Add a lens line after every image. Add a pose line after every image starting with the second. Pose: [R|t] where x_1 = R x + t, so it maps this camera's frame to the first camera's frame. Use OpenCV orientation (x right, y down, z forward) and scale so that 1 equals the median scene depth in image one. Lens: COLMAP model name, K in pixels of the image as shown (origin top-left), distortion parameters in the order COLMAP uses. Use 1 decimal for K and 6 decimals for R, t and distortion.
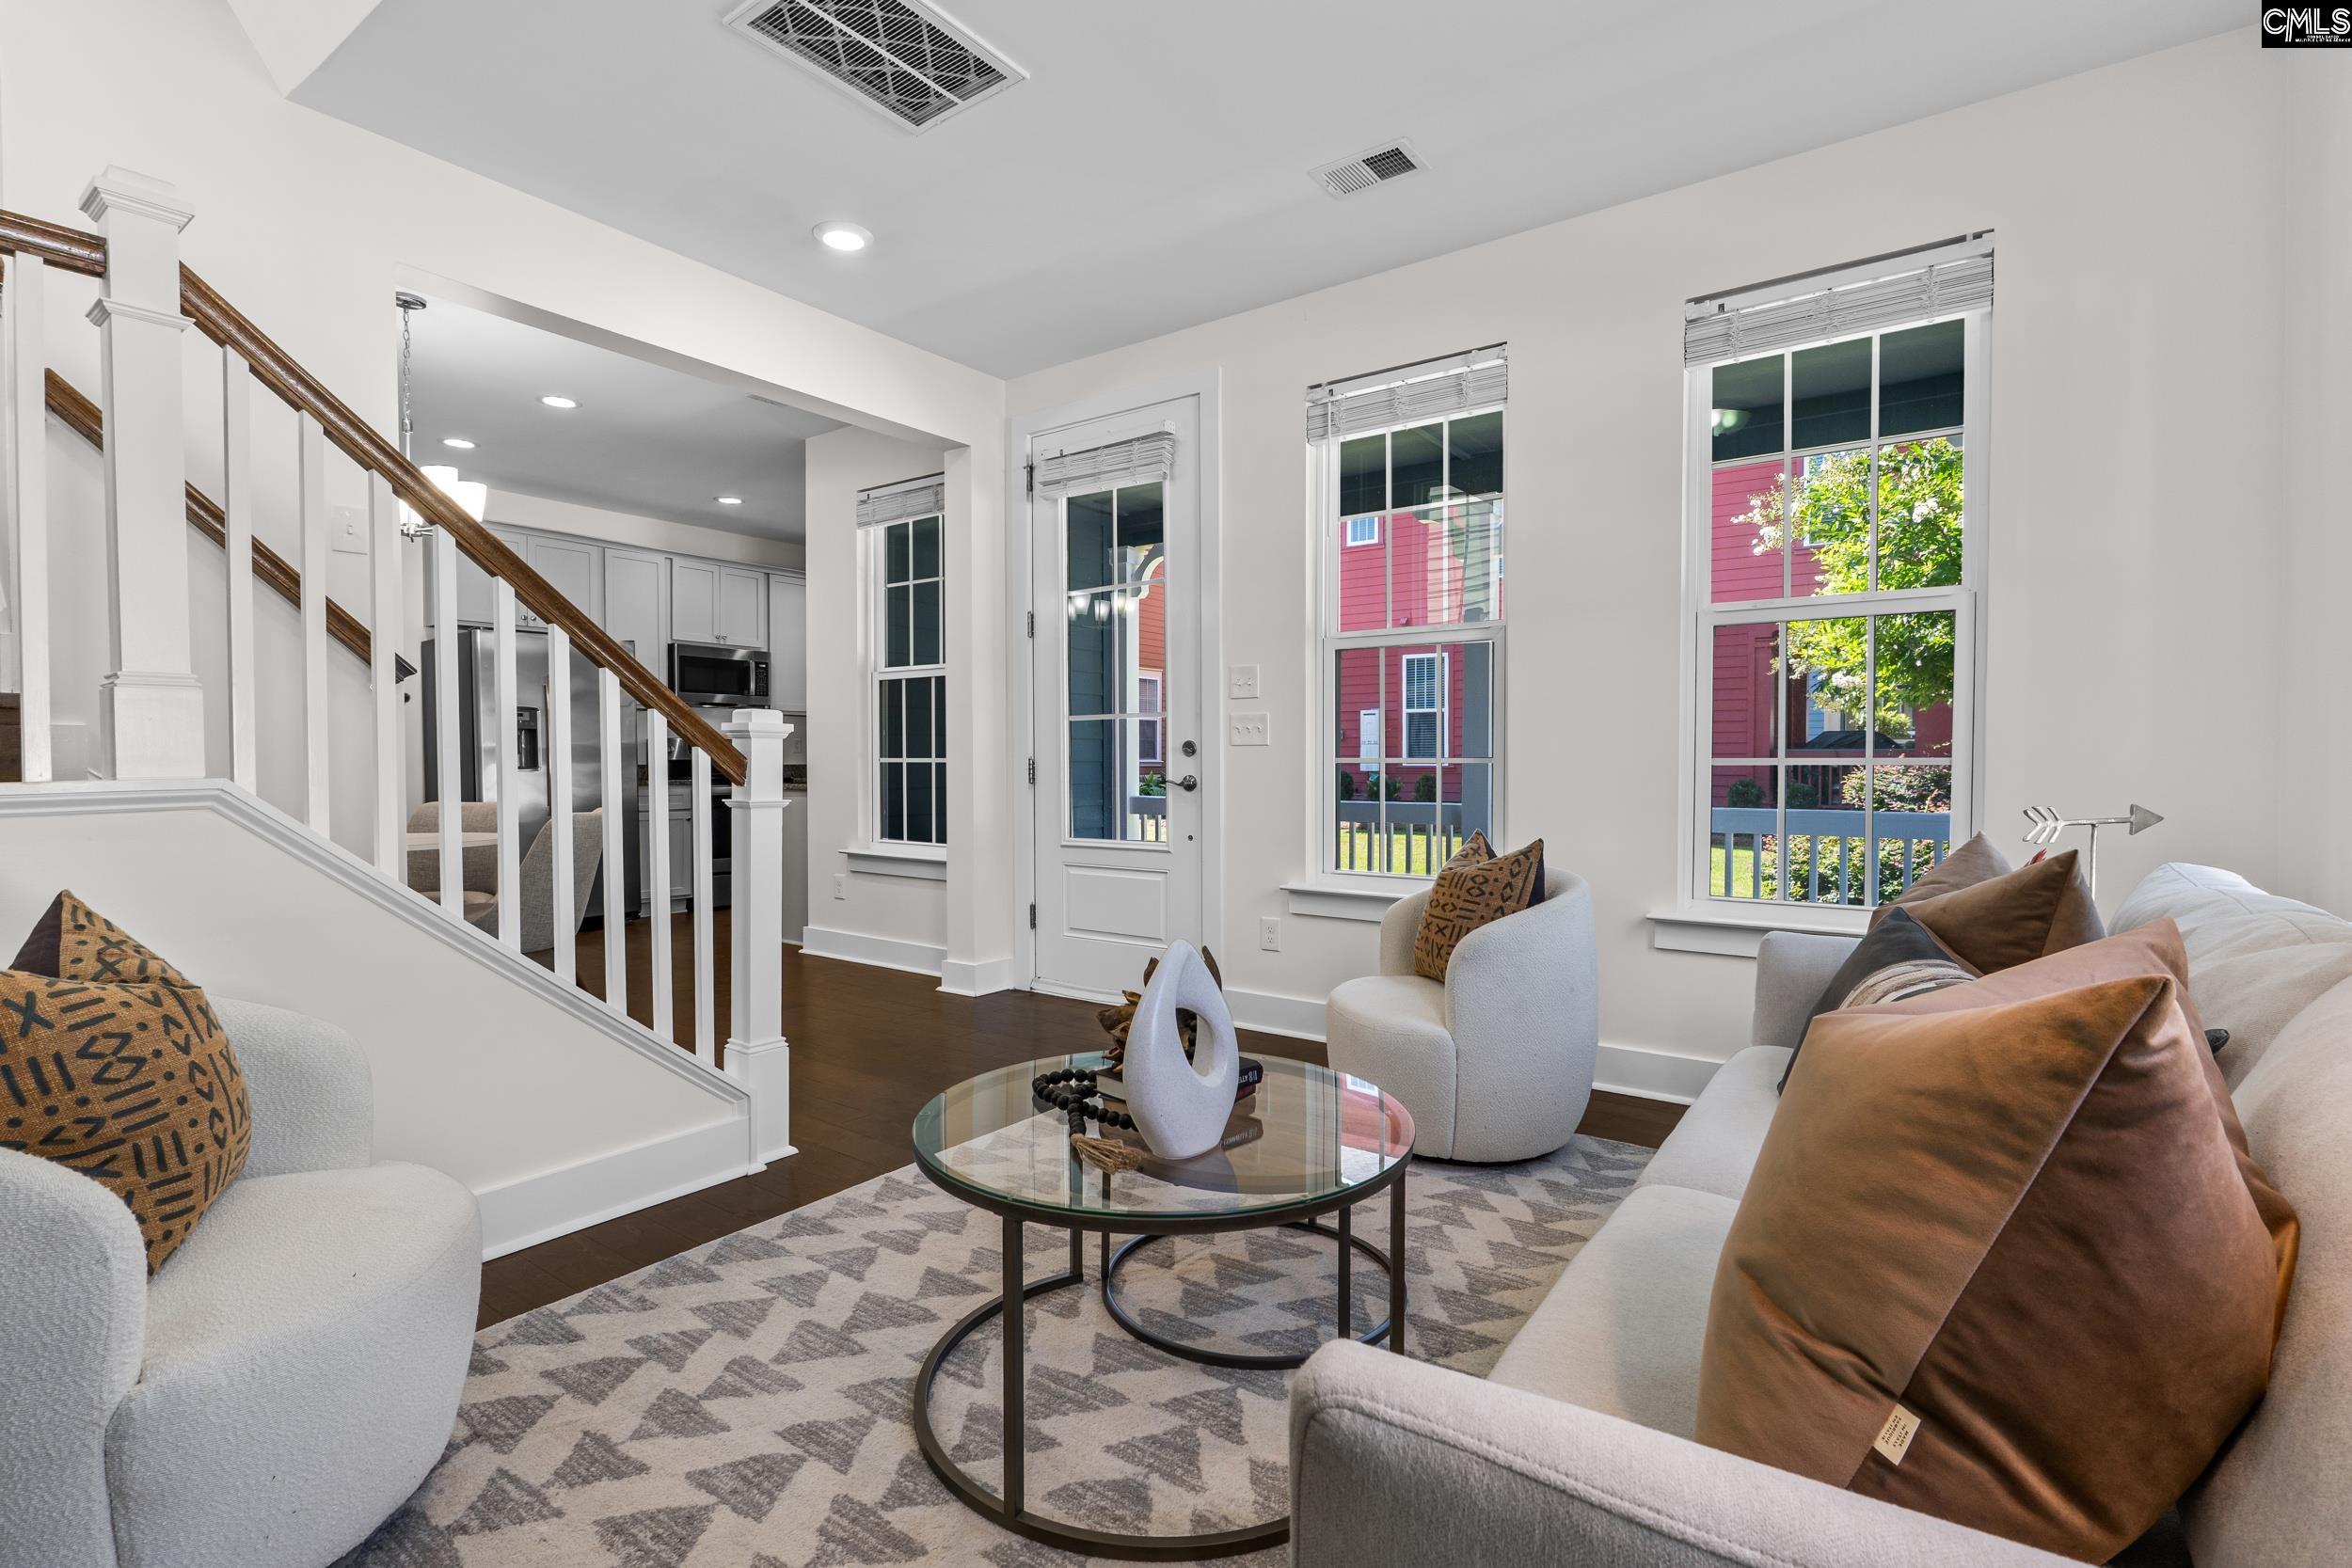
lens RADIAL K [[1092.6, 0, 1171.4], [0, 1092.6, 776.1], [0, 0, 1]] dist [-0.007928, 0.000121]
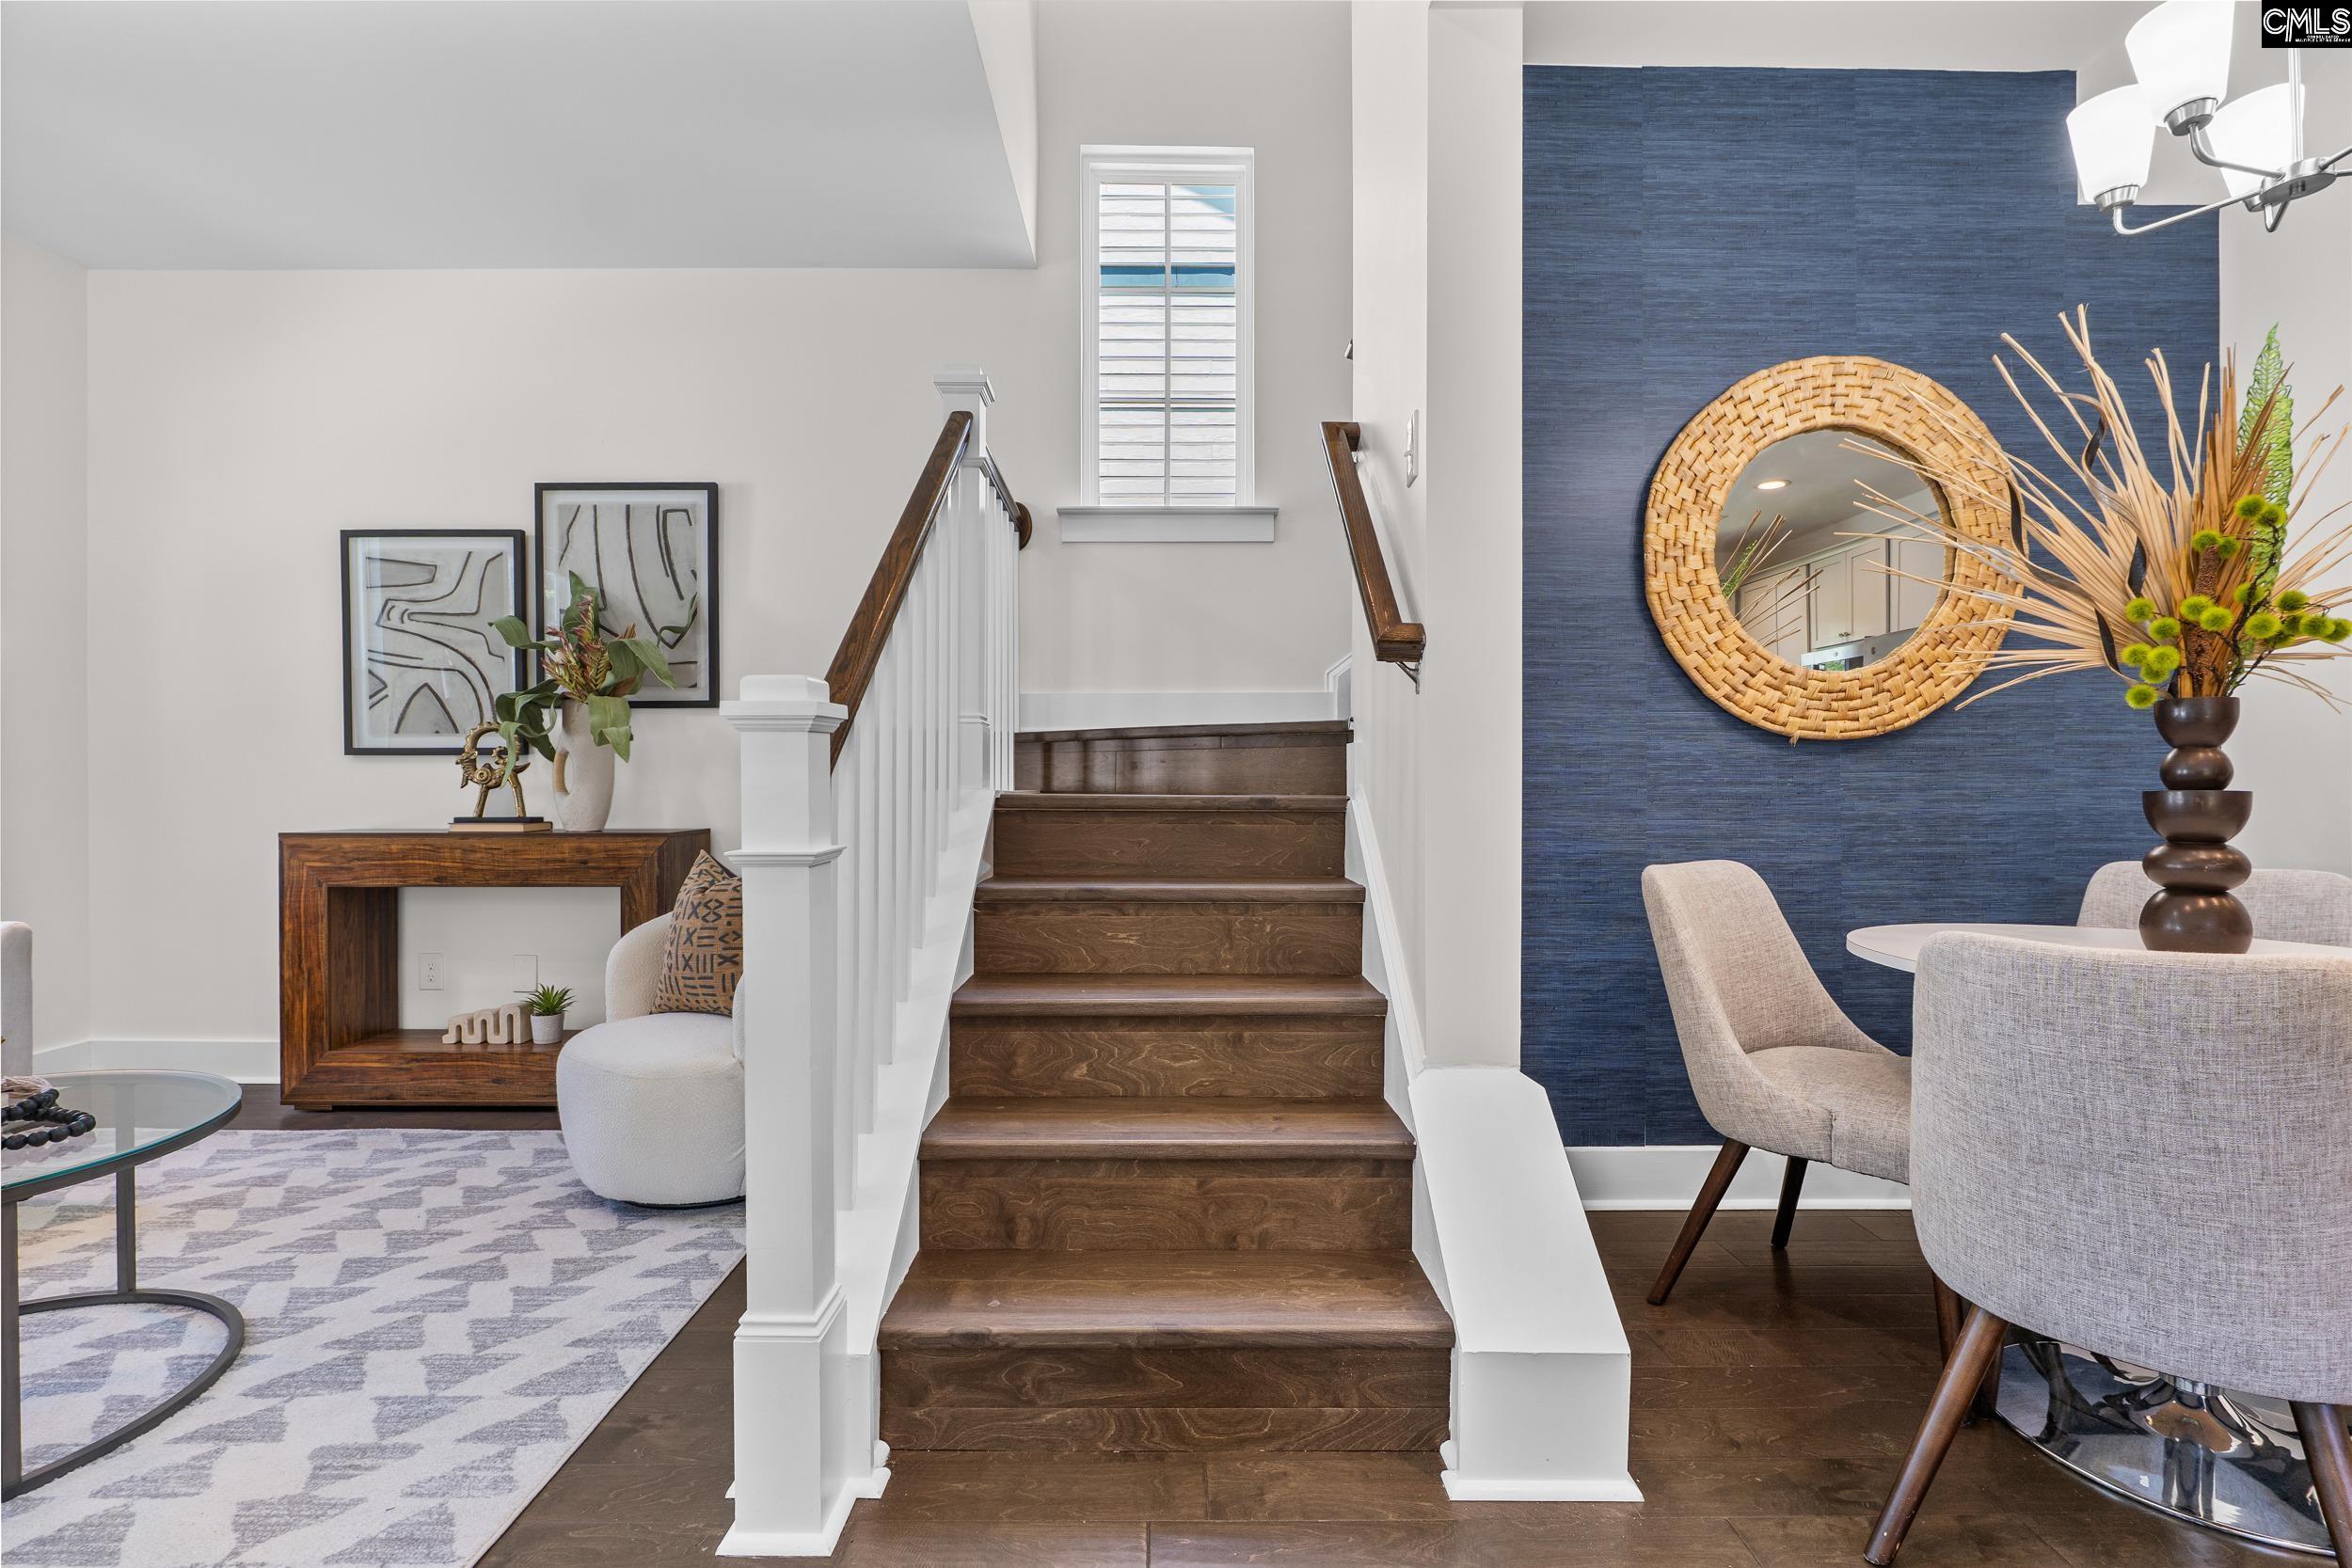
lens RADIAL K [[1092.6, 0, 1180.8], [0, 1092.6, 790.6], [0, 0, 1]] dist [-0.007928, 0.000121]
pose [[-0.807903, 0.001967, -0.589312, -0.332348], [-0.012139, 0.999727, 0.019978, -0.027724], [0.589190, 0.023294, -0.807658, 2.290756]]
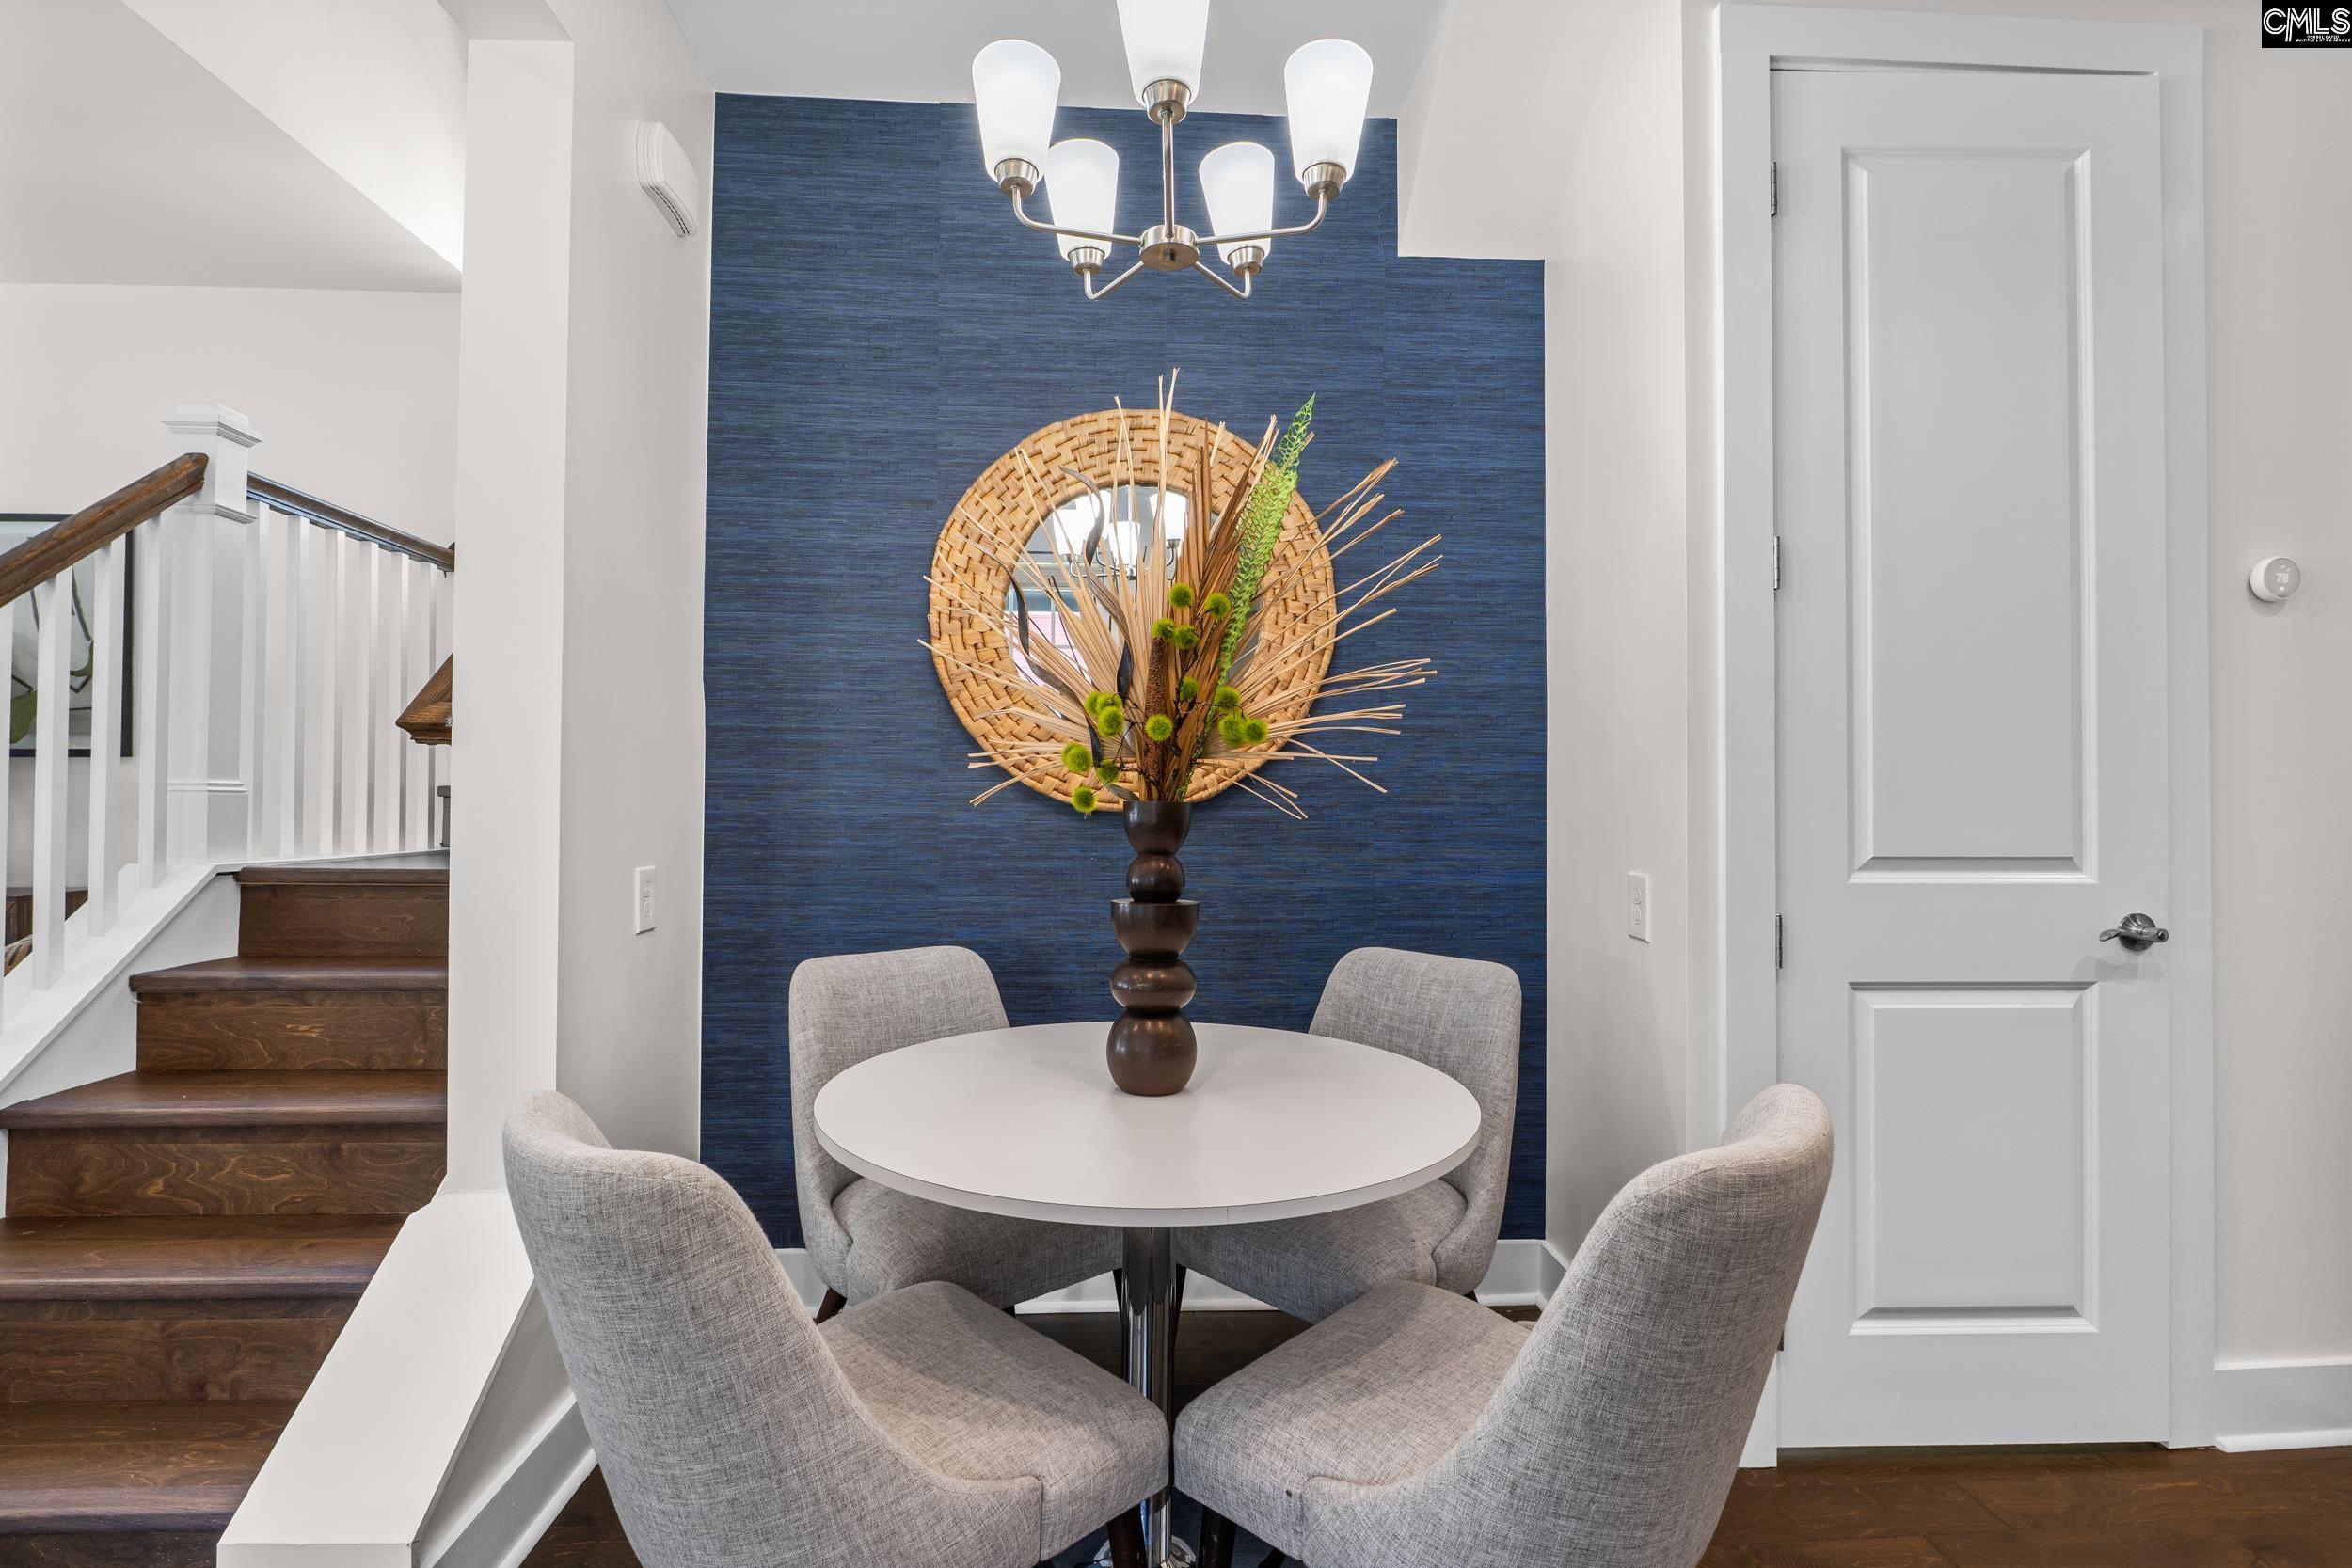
lens RADIAL K [[1092.6, 0, 1231.6], [0, 1092.6, 786.5], [0, 0, 1]] dist [-0.007928, 0.000121]
pose [[-0.779743, -0.009171, -0.626033, -1.048164], [-0.016049, 0.999857, 0.005342, -0.110124], [0.625894, 0.014213, -0.779779, 2.734795]]
